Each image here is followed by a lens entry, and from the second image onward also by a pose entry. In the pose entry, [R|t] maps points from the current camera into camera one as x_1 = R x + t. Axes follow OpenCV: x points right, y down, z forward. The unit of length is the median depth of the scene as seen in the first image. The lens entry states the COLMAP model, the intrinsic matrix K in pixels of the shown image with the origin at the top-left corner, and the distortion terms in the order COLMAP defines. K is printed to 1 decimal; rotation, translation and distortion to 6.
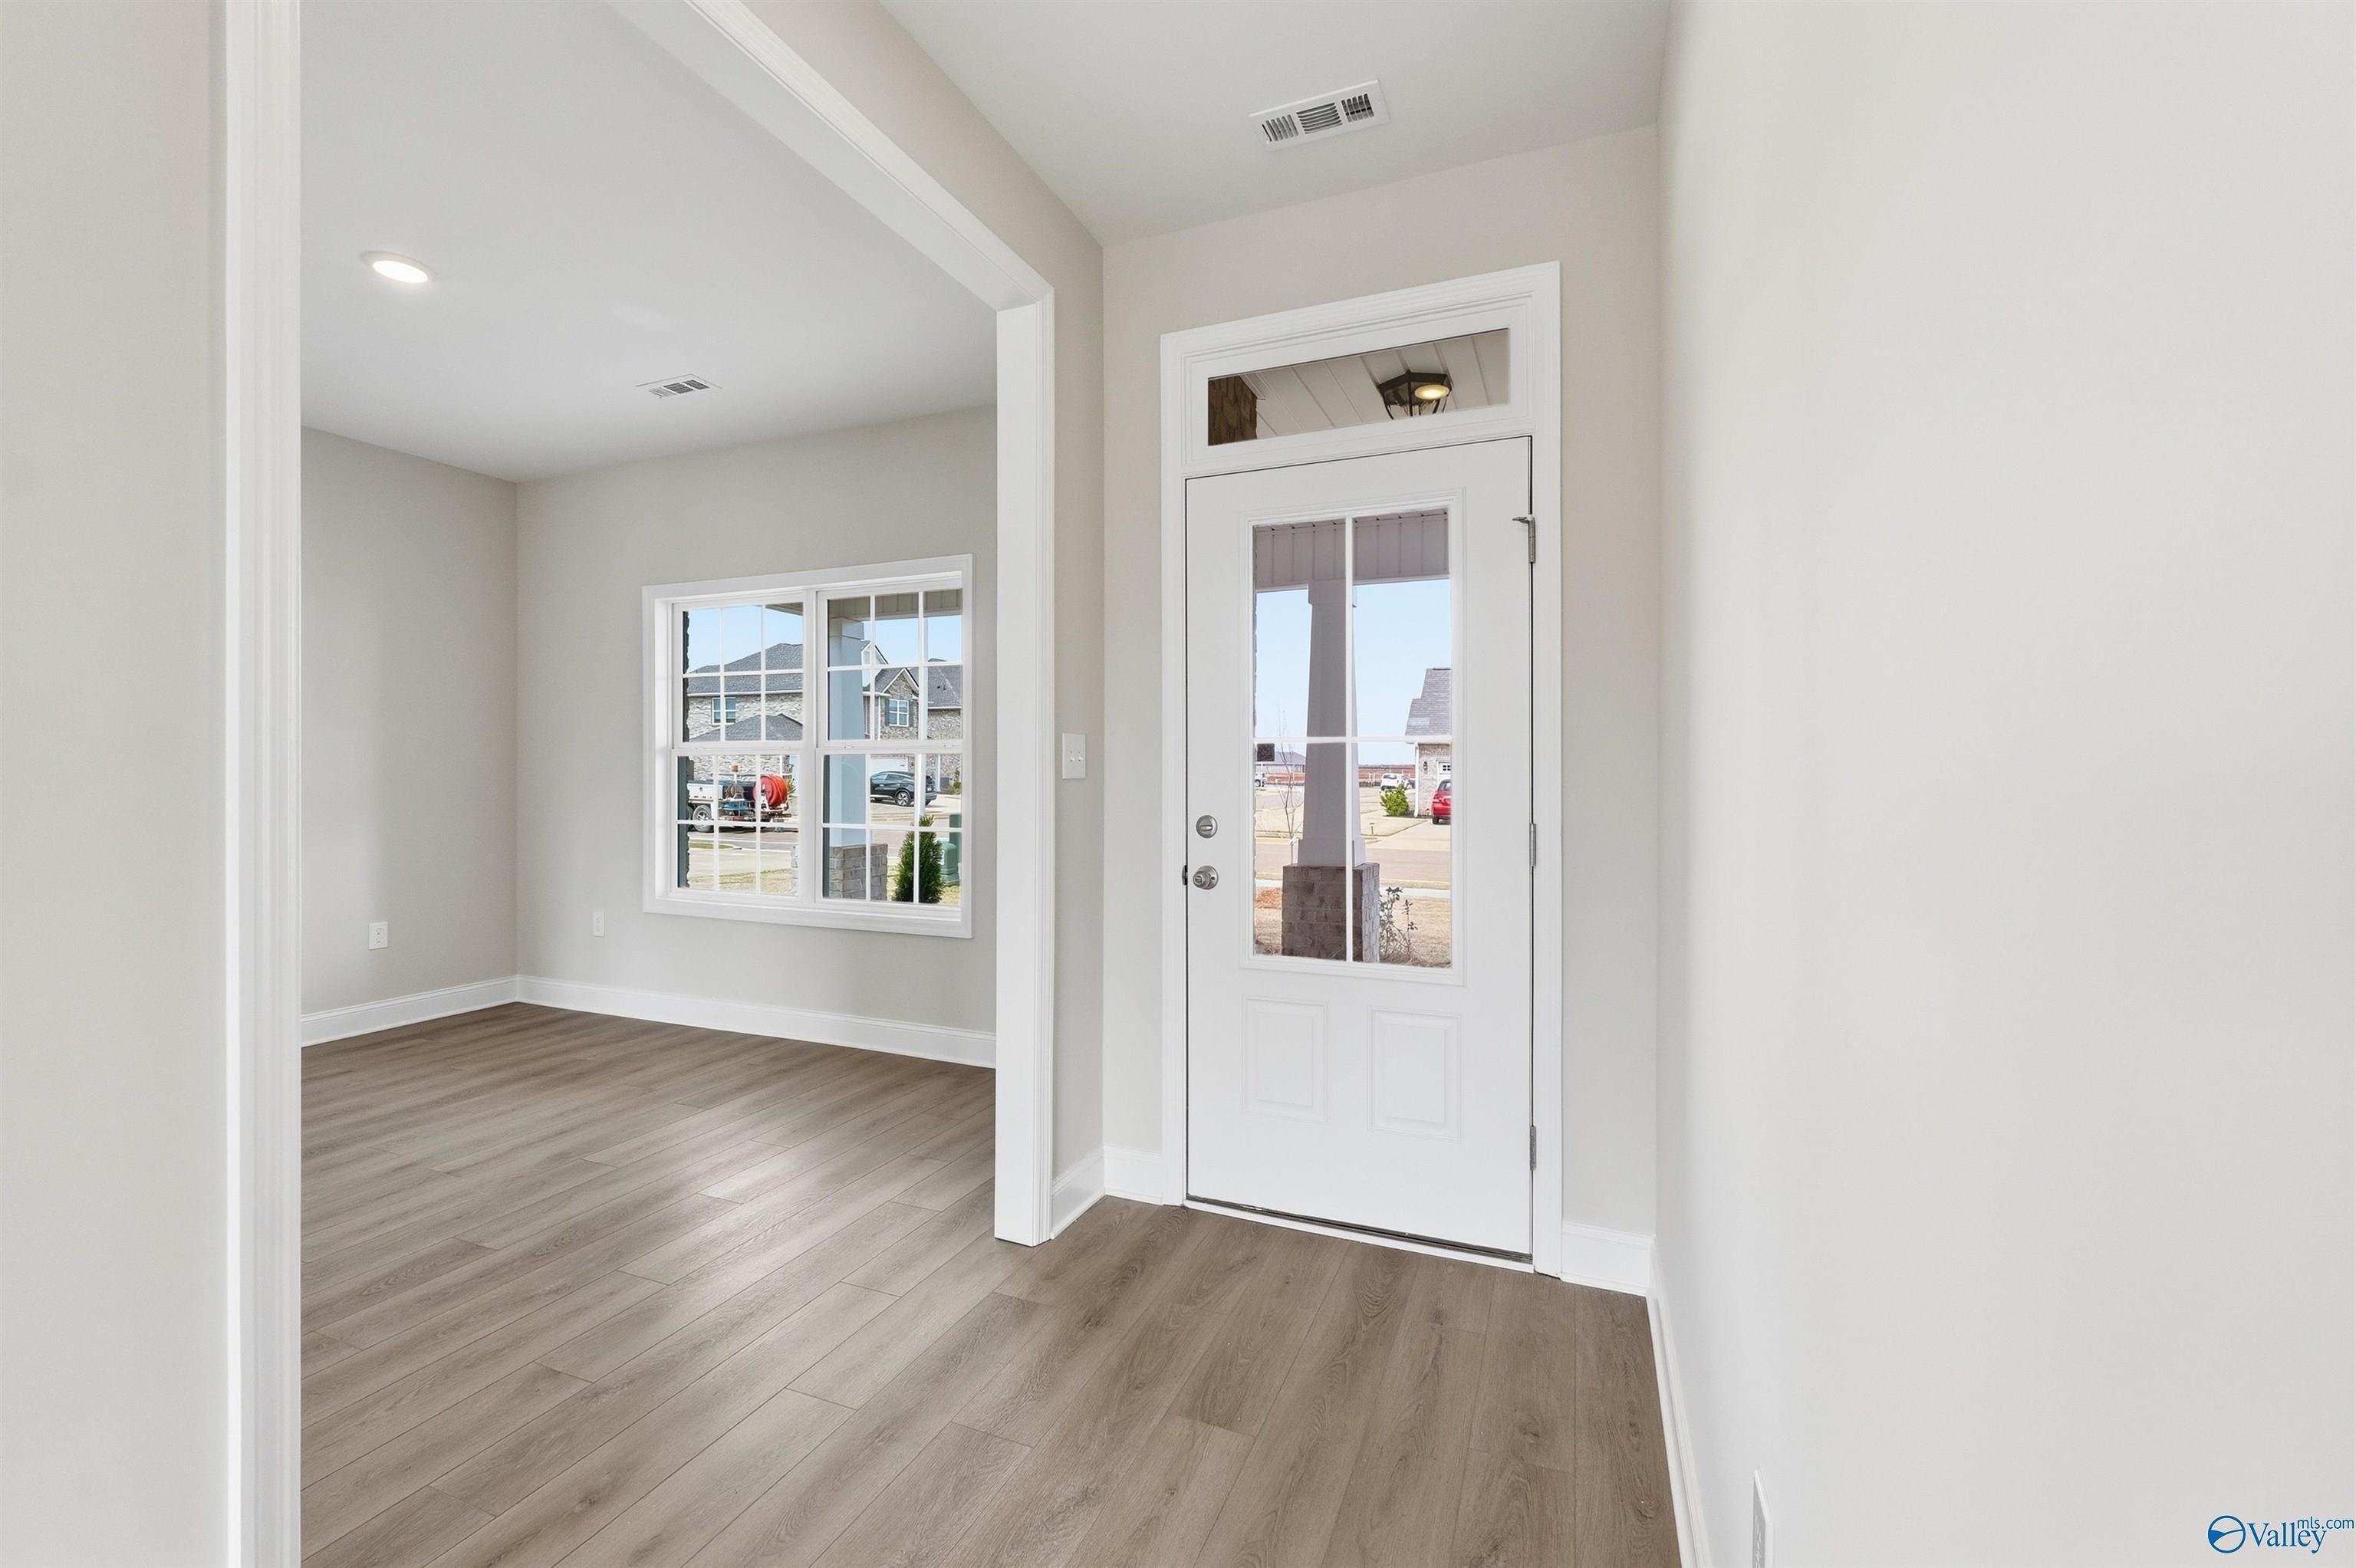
lens RADIAL K [[1009.5, 0, 1171.4], [0, 1009.5, 771.6], [0, 0, 1]] dist [-0.003971, -0.000304]
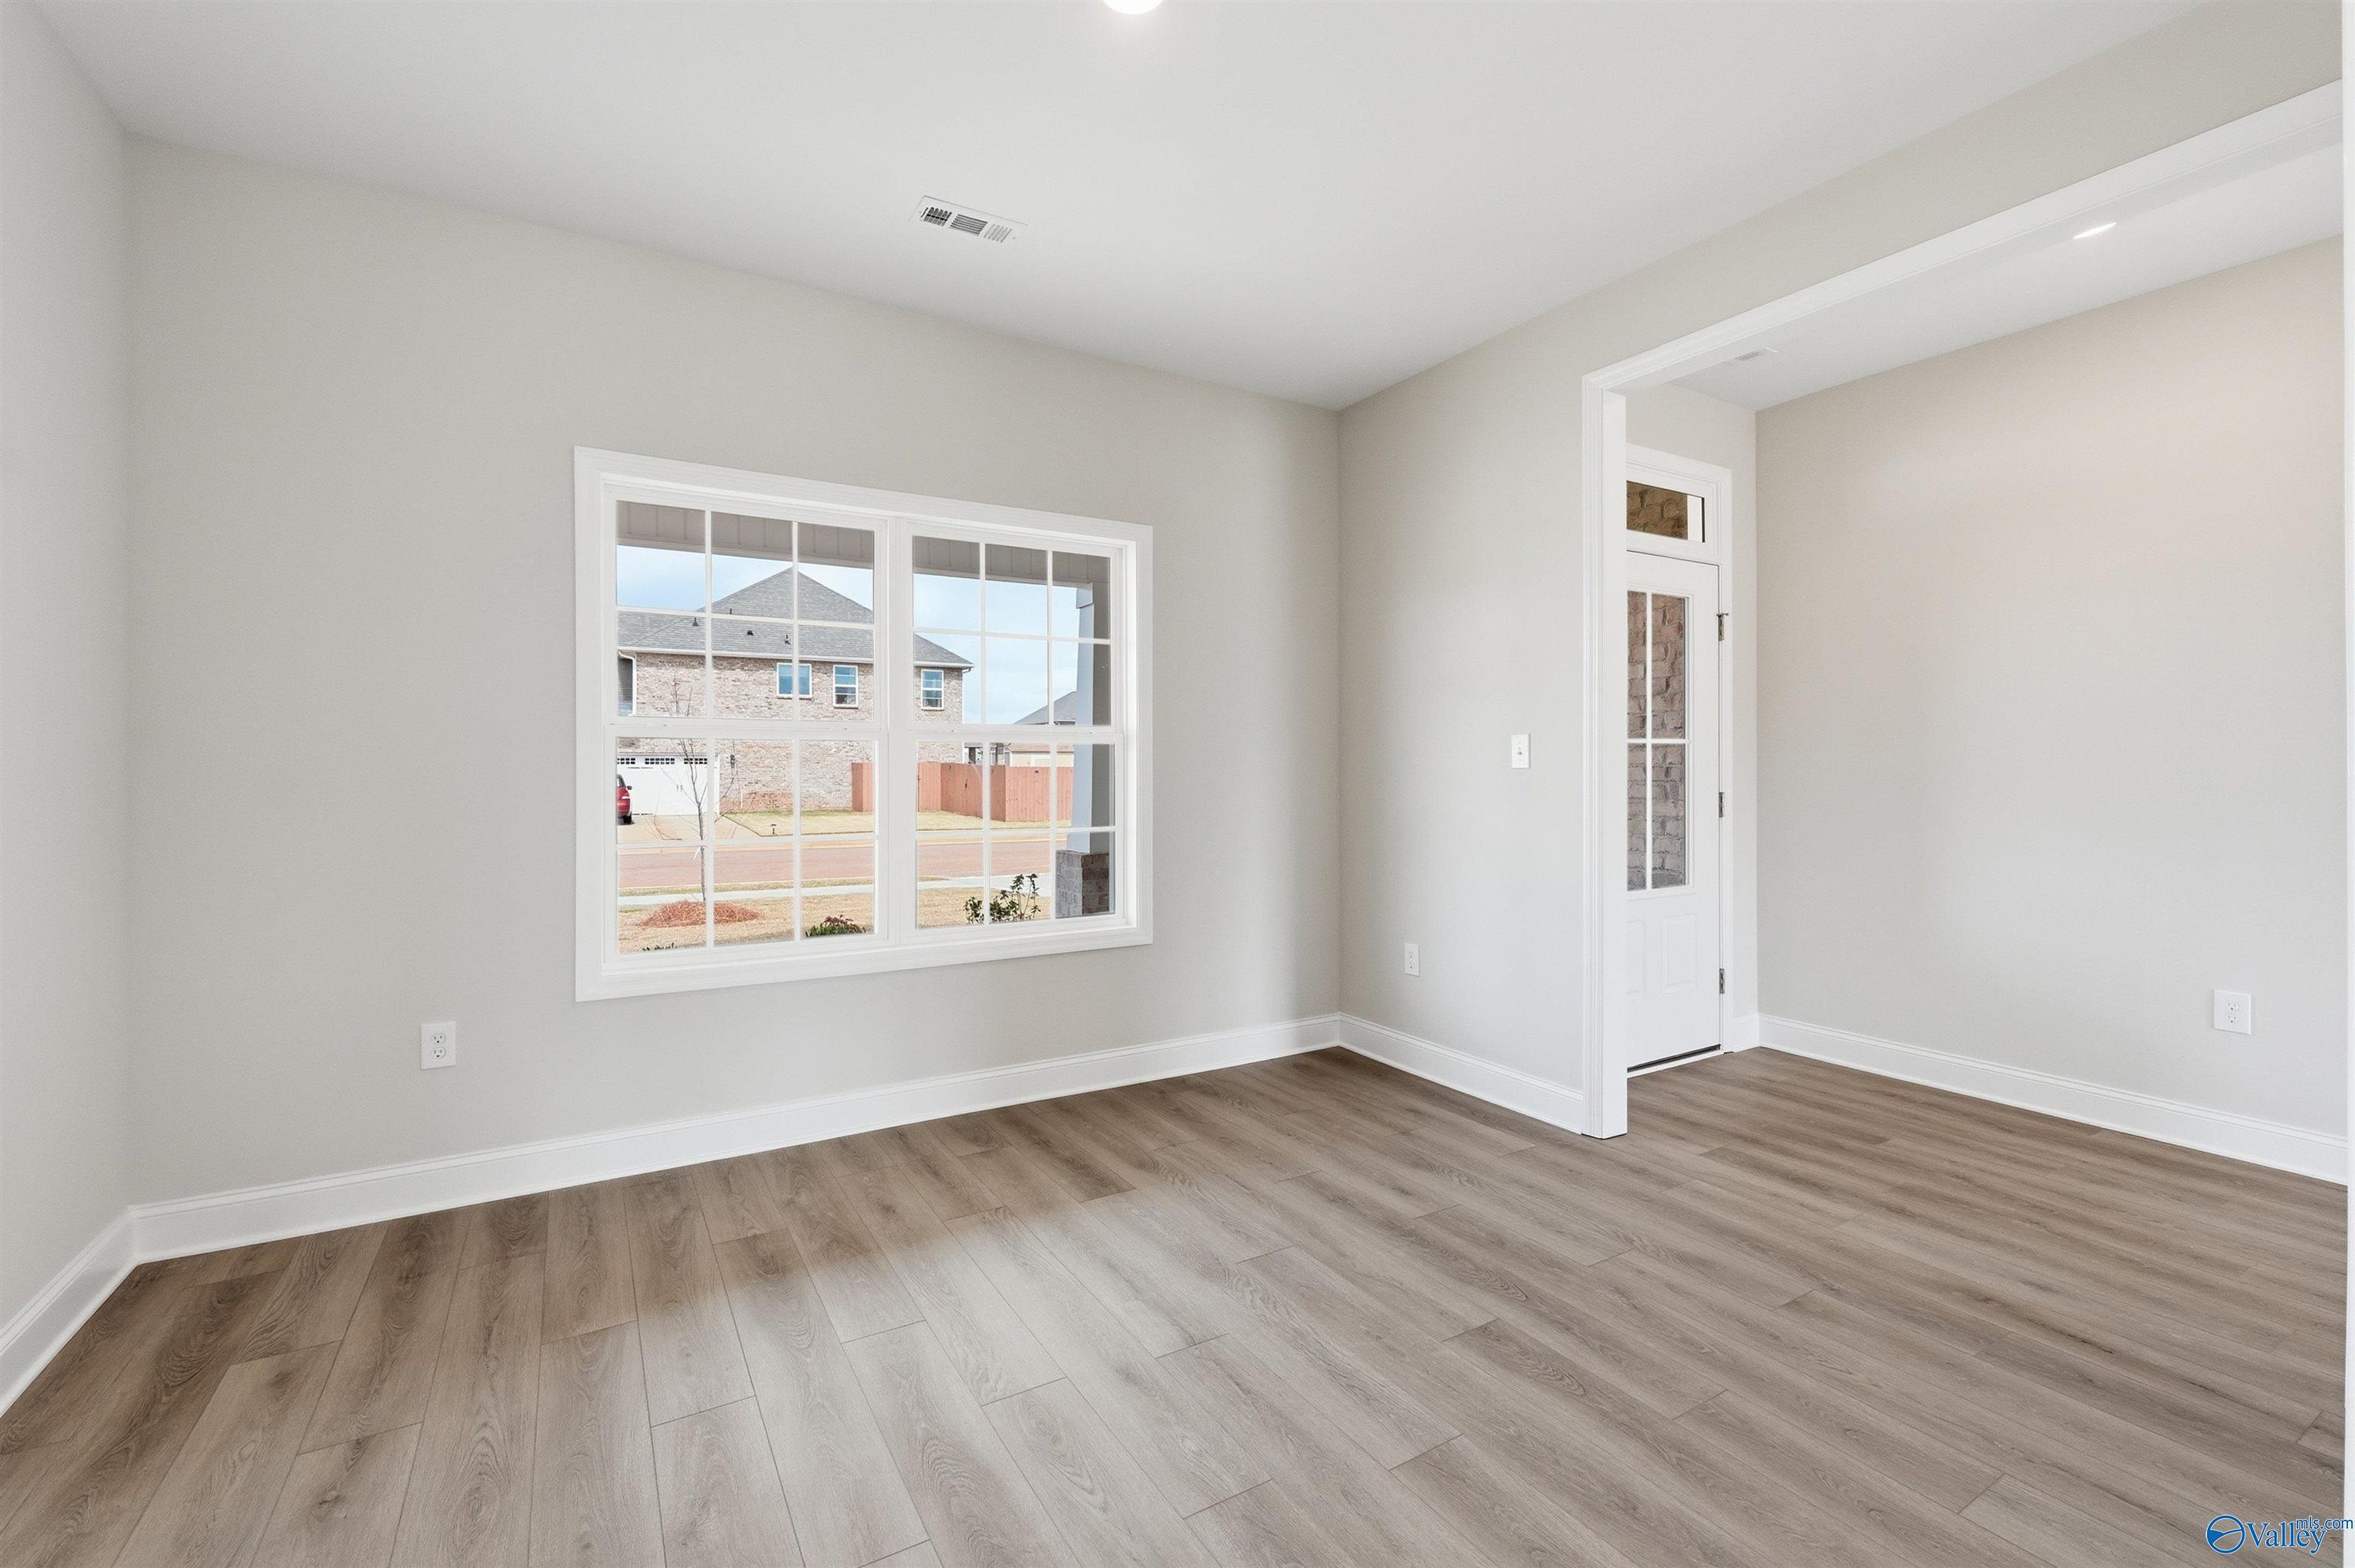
lens RADIAL K [[1009.0, 0, 1170.9], [0, 1009.0, 771.6], [0, 0, 1]] dist [-0.003971, -0.000304]
pose [[0.598297, -0.012927, 0.801170, -1.364781], [0.005362, 0.999912, 0.012130, -0.008545], [-0.801257, -0.002961, 0.598313, 0.629244]]
